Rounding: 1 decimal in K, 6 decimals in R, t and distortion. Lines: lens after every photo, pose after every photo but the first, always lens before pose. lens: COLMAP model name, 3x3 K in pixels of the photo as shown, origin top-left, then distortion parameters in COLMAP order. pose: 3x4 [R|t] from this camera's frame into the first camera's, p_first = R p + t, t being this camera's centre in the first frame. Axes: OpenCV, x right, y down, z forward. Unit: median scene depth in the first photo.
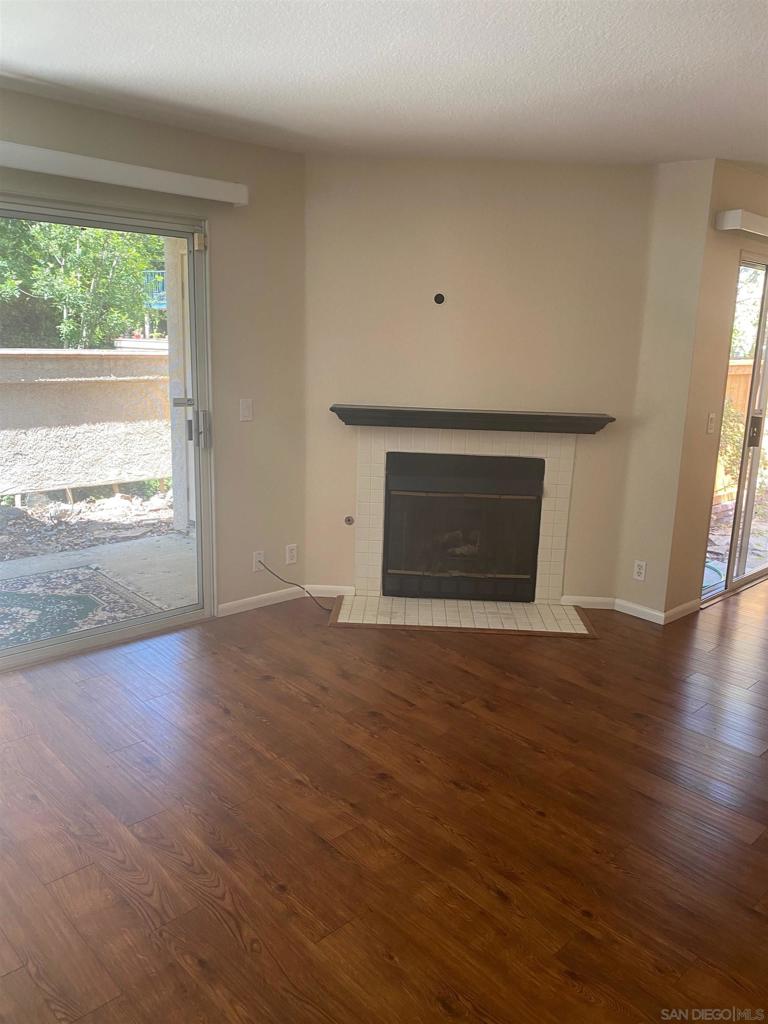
lens RADIAL K [[790.0, 0, 385.5], [0, 790.0, 507.6], [0, 0, 1]] dist [0.042198, -0.046617]
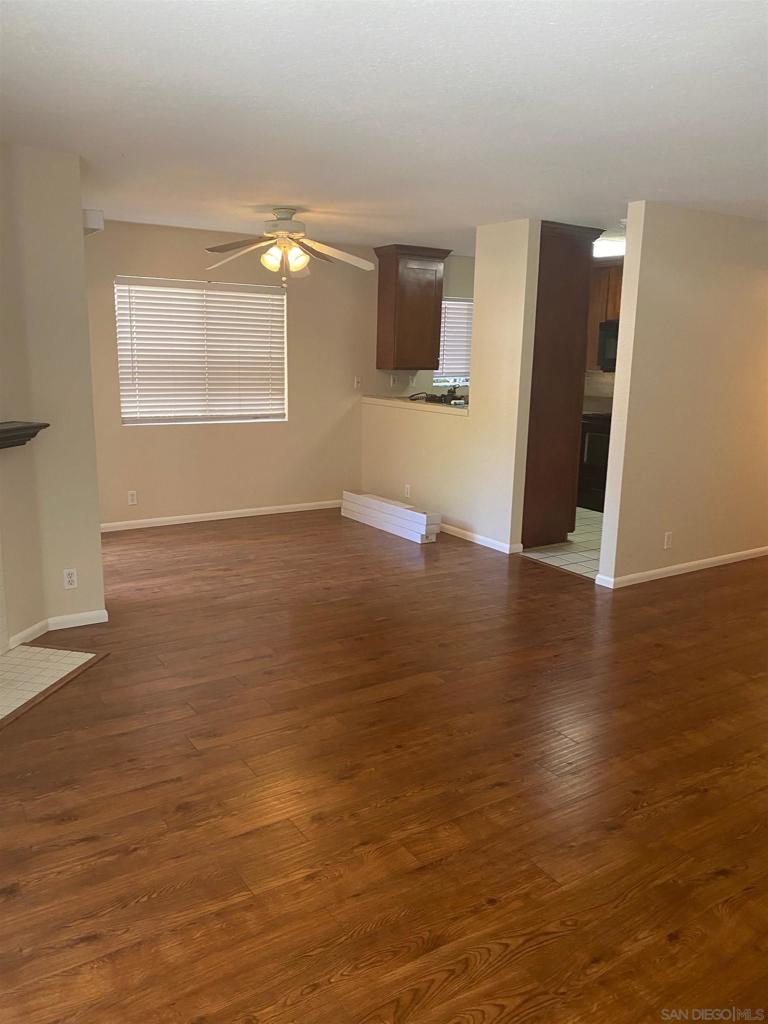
lens RADIAL K [[790.0, 0, 385.5], [0, 790.0, 507.6], [0, 0, 1]] dist [0.042198, -0.046617]
pose [[0.168140, -0.228550, 0.958903, -0.518094], [0.201084, 0.960250, 0.193612, -0.113002], [-0.965036, 0.160267, 0.207414, 0.436402]]
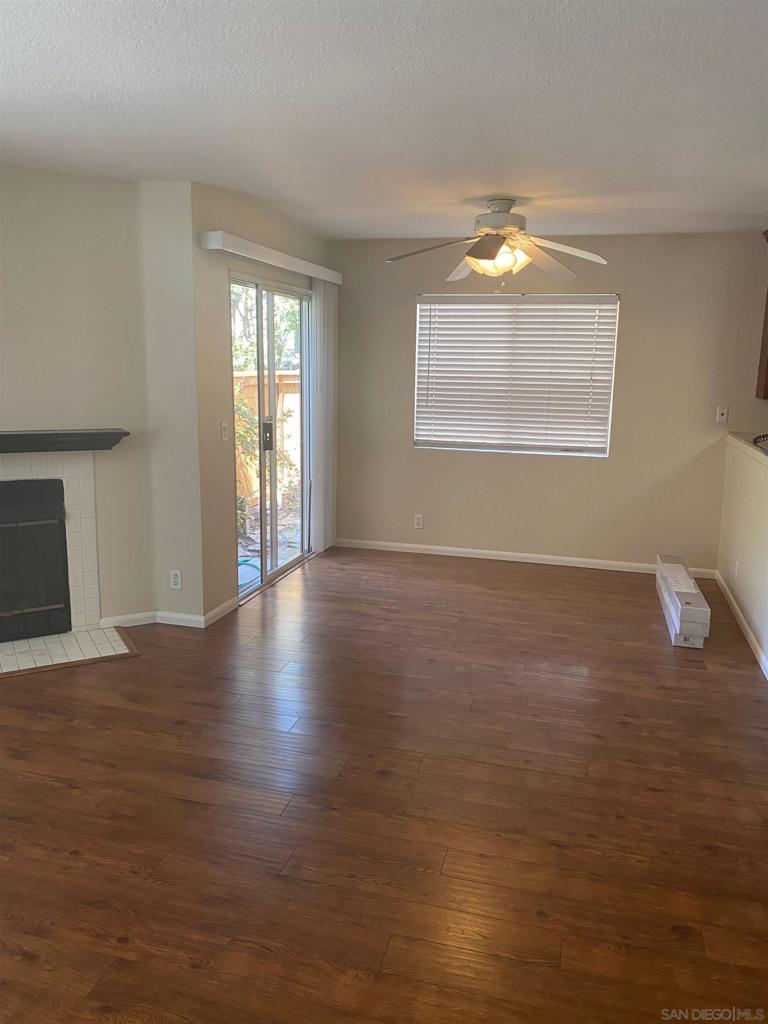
lens RADIAL K [[790.0, 0, 385.5], [0, 790.0, 507.6], [0, 0, 1]] dist [0.042198, -0.046617]
pose [[0.854655, -0.116394, 0.505981, 0.048300], [0.125478, 0.991963, 0.016242, 0.005283], [-0.503805, 0.049608, 0.862392, -0.014569]]
